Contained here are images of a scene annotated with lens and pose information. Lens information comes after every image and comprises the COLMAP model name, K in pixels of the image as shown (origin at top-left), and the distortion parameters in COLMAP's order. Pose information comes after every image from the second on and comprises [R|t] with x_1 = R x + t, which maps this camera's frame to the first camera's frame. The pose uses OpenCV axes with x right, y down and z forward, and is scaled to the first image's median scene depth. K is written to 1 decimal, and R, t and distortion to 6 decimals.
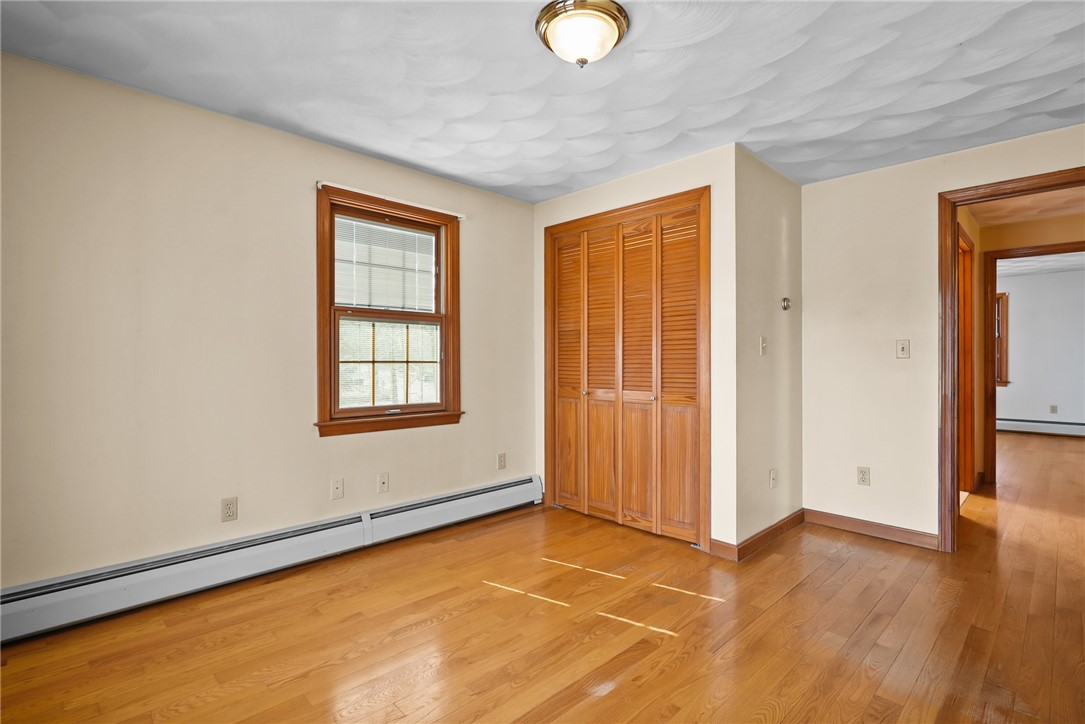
lens RADIAL K [[519.5, 0, 545.1], [0, 519.5, 358.5], [0, 0, 1]] dist [-0.013759, 0.009259]
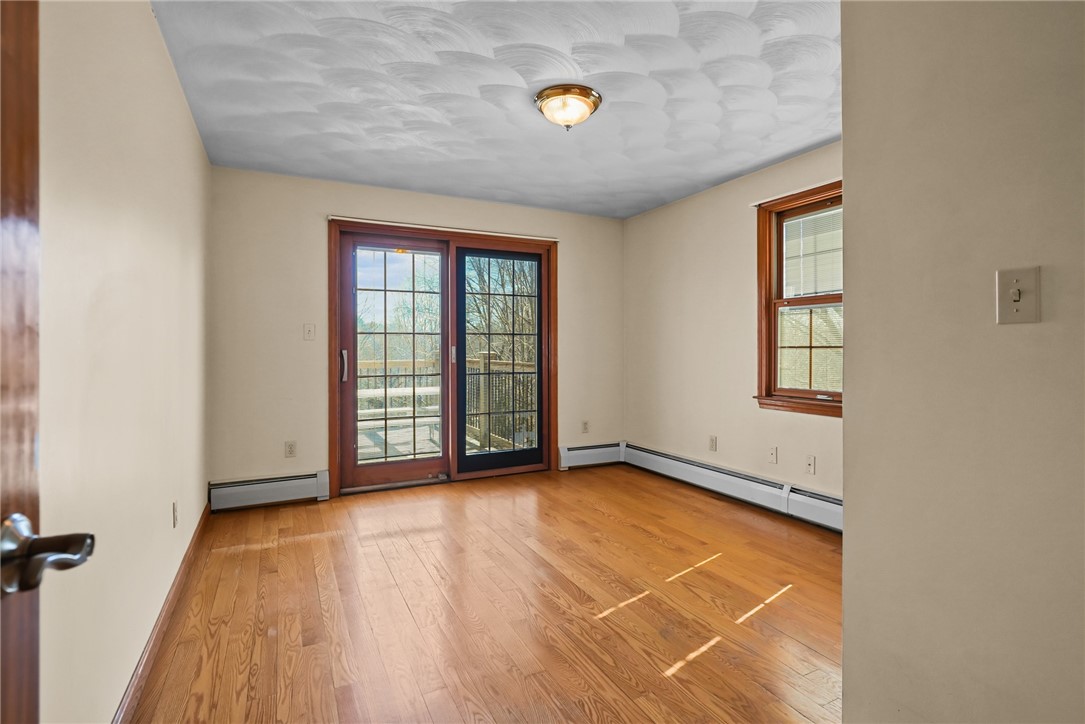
lens RADIAL K [[526.4, 0, 546.5], [0, 526.4, 348.0], [0, 0, 1]] dist [-0.012111, 0.008057]
pose [[-0.304448, -0.002711, -0.952525, 0.956529], [0.005766, 0.999972, -0.004689, 0.011093], [0.952512, -0.006919, -0.304424, 0.932256]]
